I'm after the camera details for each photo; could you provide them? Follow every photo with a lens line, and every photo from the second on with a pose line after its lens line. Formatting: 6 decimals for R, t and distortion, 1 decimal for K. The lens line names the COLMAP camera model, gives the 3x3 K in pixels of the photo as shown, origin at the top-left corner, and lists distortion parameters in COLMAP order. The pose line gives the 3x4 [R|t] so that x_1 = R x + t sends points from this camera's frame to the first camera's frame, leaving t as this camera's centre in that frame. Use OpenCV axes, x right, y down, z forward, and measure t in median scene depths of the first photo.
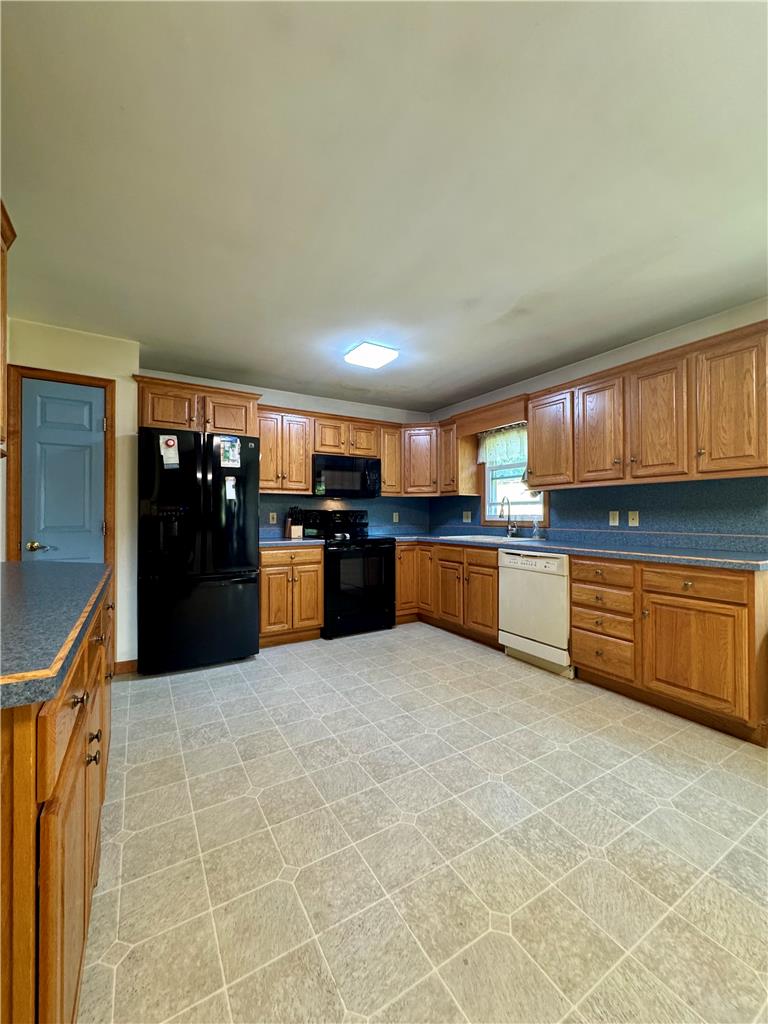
lens RADIAL K [[406.8, 0, 384.0], [0, 406.8, 512.0], [0, 0, 1]] dist [-0.005949, 0.000724]
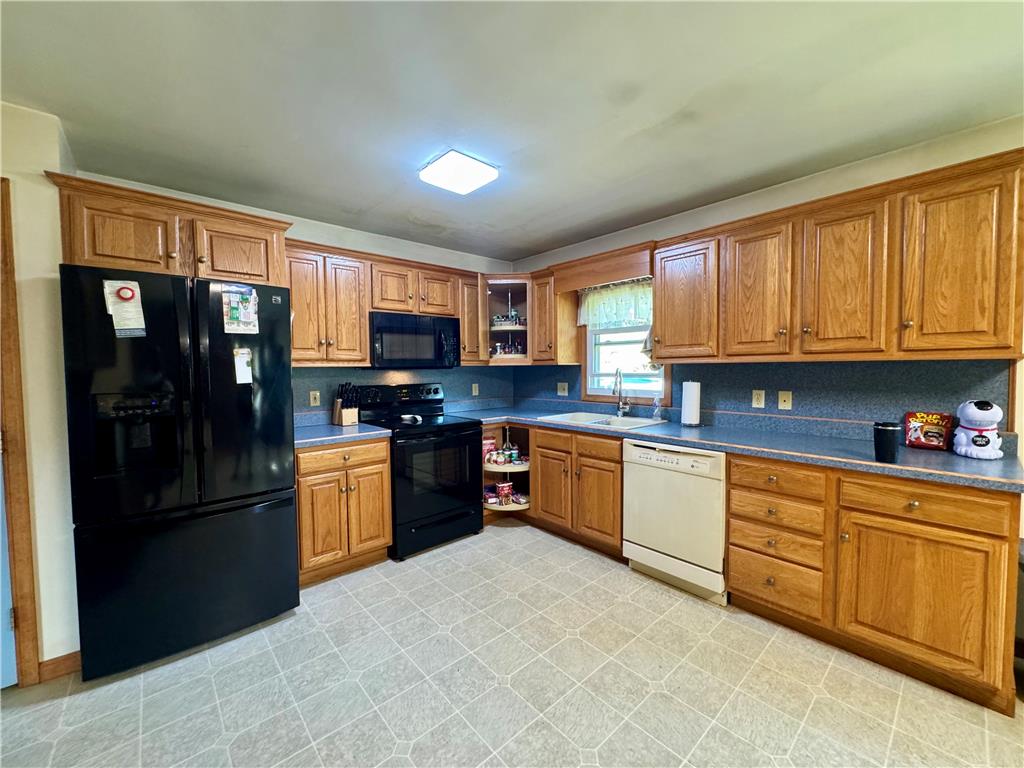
lens RADIAL K [[406.8, 0, 512.0], [0, 406.8, 384.0], [0, 0, 1]] dist [-0.005949, 0.000724]
pose [[0.982750, -0.016258, 0.184225, -0.075372], [0.007164, 0.998728, 0.049919, -0.057881], [-0.184802, -0.047738, 0.981616, 0.279310]]
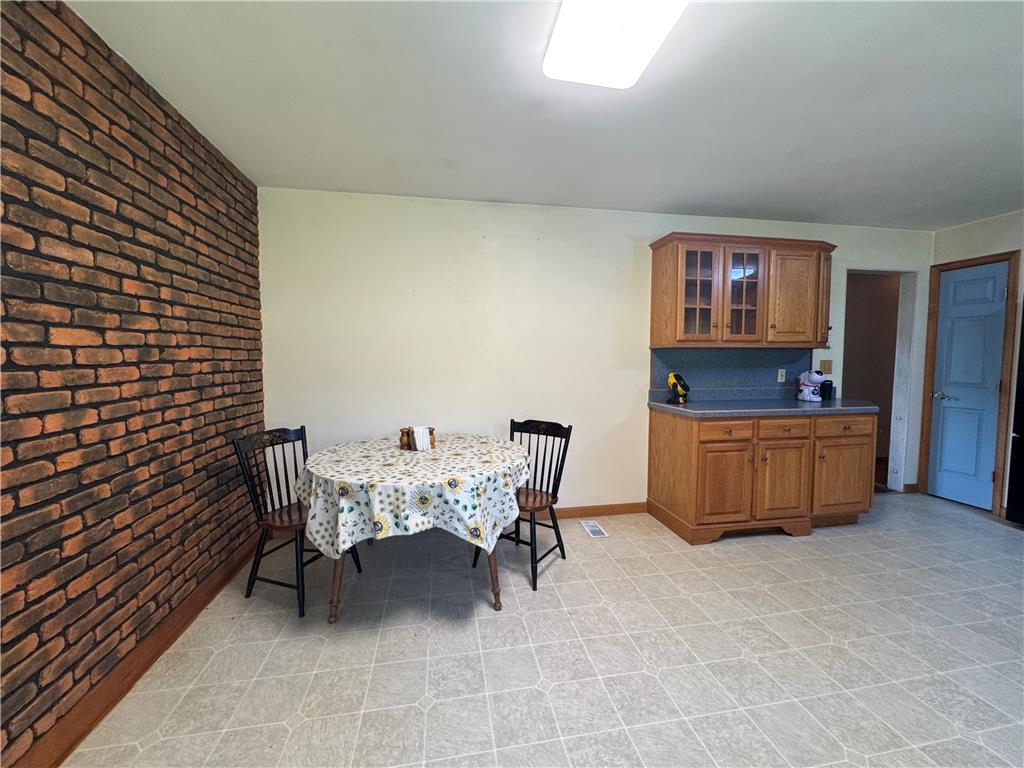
lens RADIAL K [[406.8, 0, 512.0], [0, 406.8, 384.0], [0, 0, 1]] dist [-0.005949, 0.000724]
pose [[-0.362798, 0.057769, -0.930075, 0.770733], [0.009451, 0.998253, 0.058317, -0.040100], [0.931820, 0.012367, -0.362711, 0.126238]]
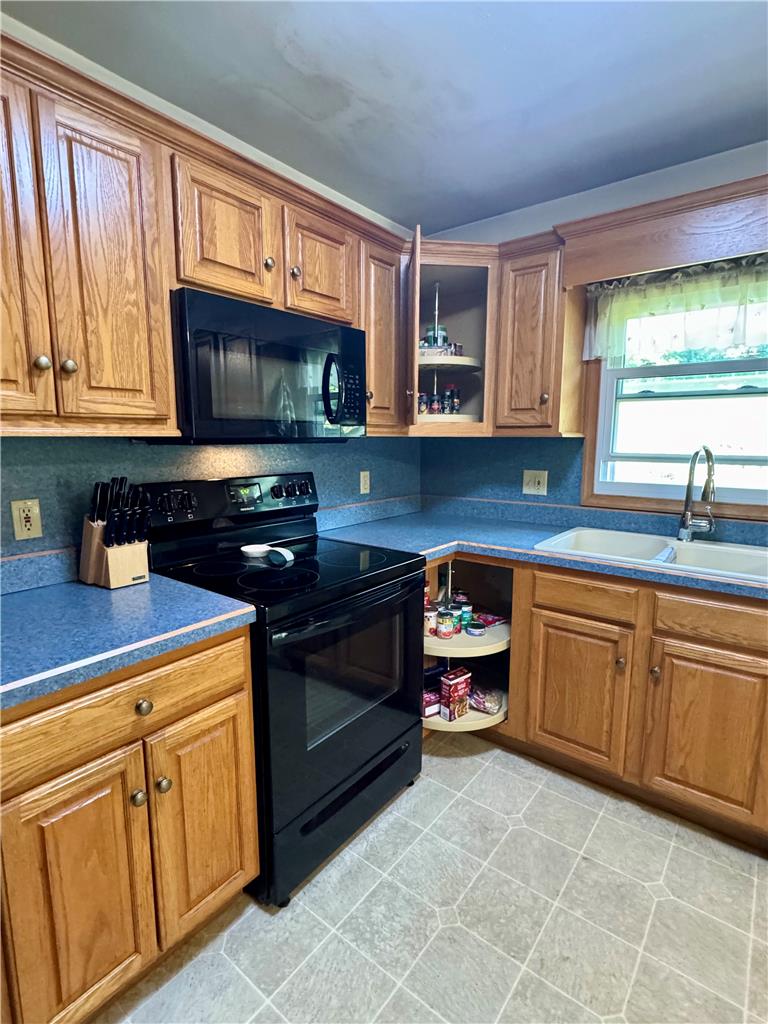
lens RADIAL K [[506.0, 0, 384.0], [0, 506.0, 512.0], [0, 0, 1]] dist [-0.004403, -0.000109]
pose [[0.936841, -0.048440, 0.346385, -0.209336], [-0.006499, 0.987781, 0.155712, -0.058765], [-0.349695, -0.148128, 0.925079, 0.762624]]
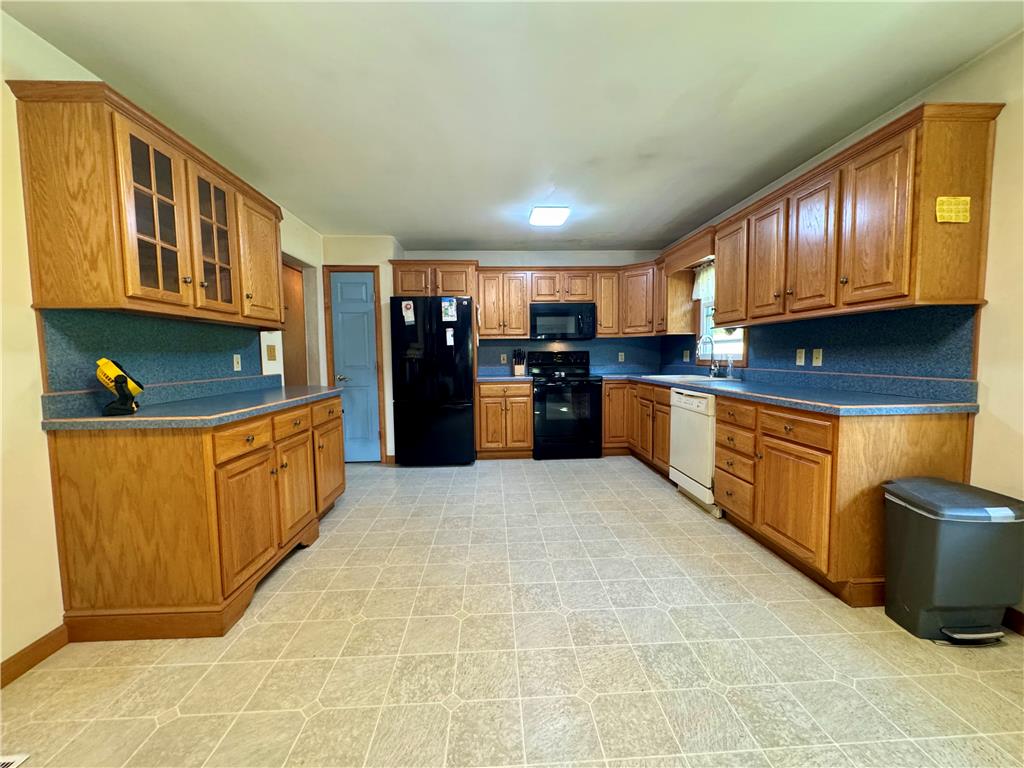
lens RADIAL K [[406.8, 0, 512.0], [0, 406.8, 384.0], [0, 0, 1]] dist [-0.005949, 0.000724]
pose [[0.881487, 0.022599, -0.471667, 0.420381], [0.015823, 0.996880, 0.077334, -0.004446], [0.471943, -0.075632, 0.878379, -0.085218]]
